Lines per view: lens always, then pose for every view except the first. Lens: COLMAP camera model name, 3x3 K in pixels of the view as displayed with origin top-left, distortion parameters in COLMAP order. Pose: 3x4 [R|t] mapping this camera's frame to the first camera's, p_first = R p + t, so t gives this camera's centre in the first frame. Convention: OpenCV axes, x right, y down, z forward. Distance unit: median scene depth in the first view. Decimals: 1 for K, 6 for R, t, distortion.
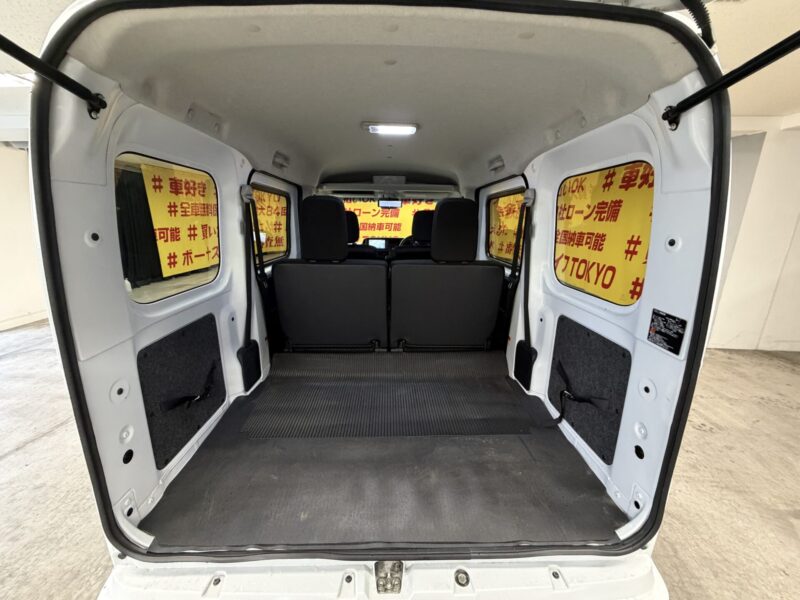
lens RADIAL K [[319.0, 0, 397.5], [0, 319.0, 300.2], [0, 0, 1]] dist [-0.000087, 0.000214]
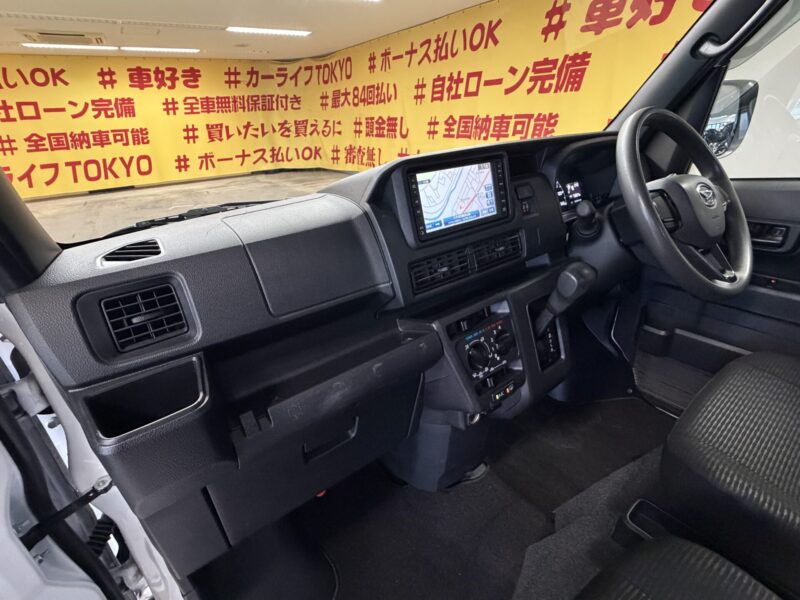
lens RADIAL K [[373.3, 0, 396.8], [0, 373.3, 299.2], [0, 0, 1]] dist [-0.000566, -0.000801]
pose [[0.808469, -0.303909, 0.504002, -0.106810], [0.197687, 0.946833, 0.253824, -0.100870], [-0.554345, -0.105574, 0.825564, 0.483640]]
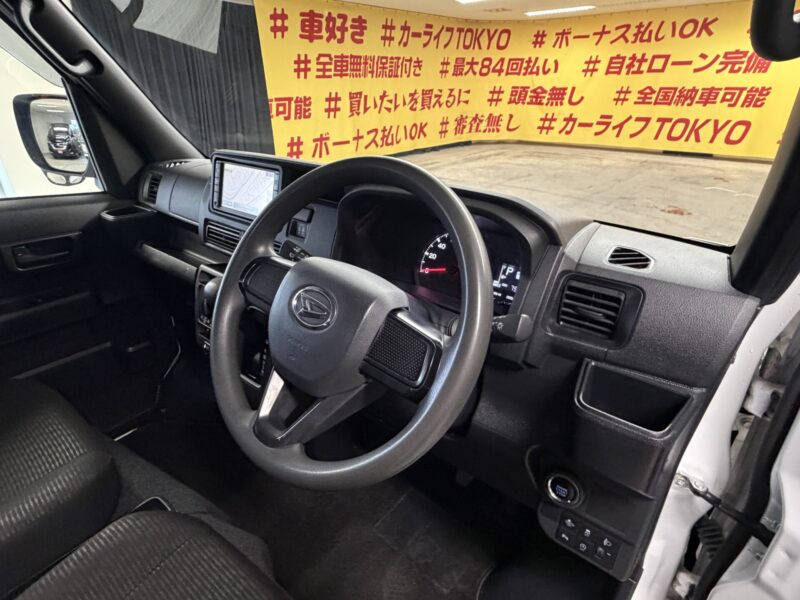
lens RADIAL K [[438.8, 0, 388.7], [0, 438.8, 298.2], [0, 0, 1]] dist [-0.005190, -0.000195]
pose [[0.760377, 0.271929, -0.589815, 0.091515], [-0.146512, 0.956539, 0.252124, -0.107150], [0.632741, -0.105295, 0.767171, 0.475353]]
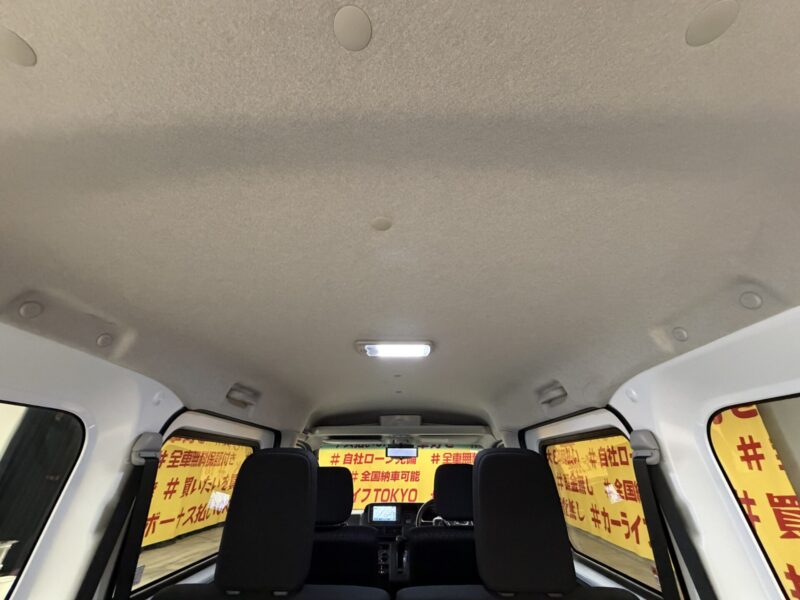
lens RADIAL K [[319.0, 0, 397.5], [0, 319.0, 300.2], [0, 0, 1]] dist [-0.000087, 0.000214]
pose [[0.998646, -0.034540, -0.038892, 0.004036], [0.000125, 0.749301, -0.662229, -0.035624], [0.052015, 0.661328, 0.748291, 0.097123]]
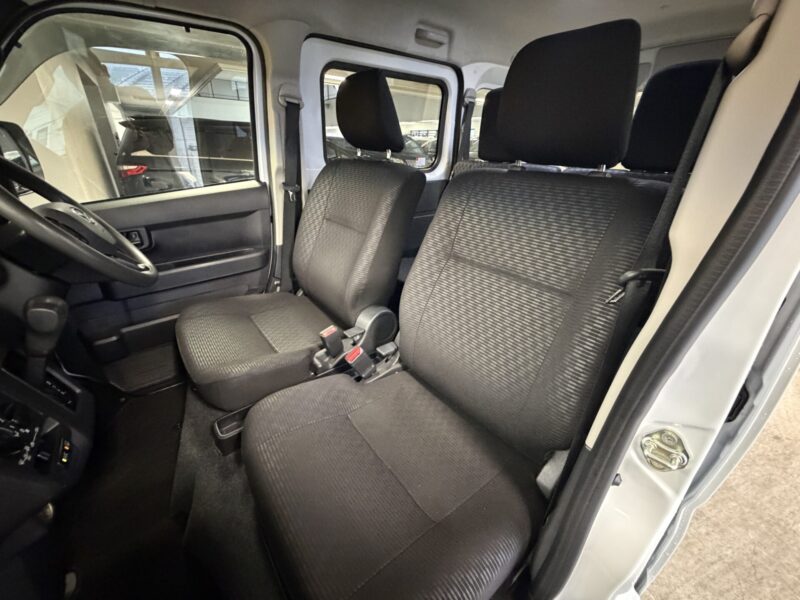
lens RADIAL K [[319.0, 0, 397.5], [0, 319.0, 300.2], [0, 0, 1]] dist [-0.000087, 0.000214]
pose [[-0.606182, -0.368735, 0.704682, -0.130253], [0.169679, 0.805672, 0.567541, -0.105615], [-0.777015, 0.463603, -0.425817, 0.502136]]
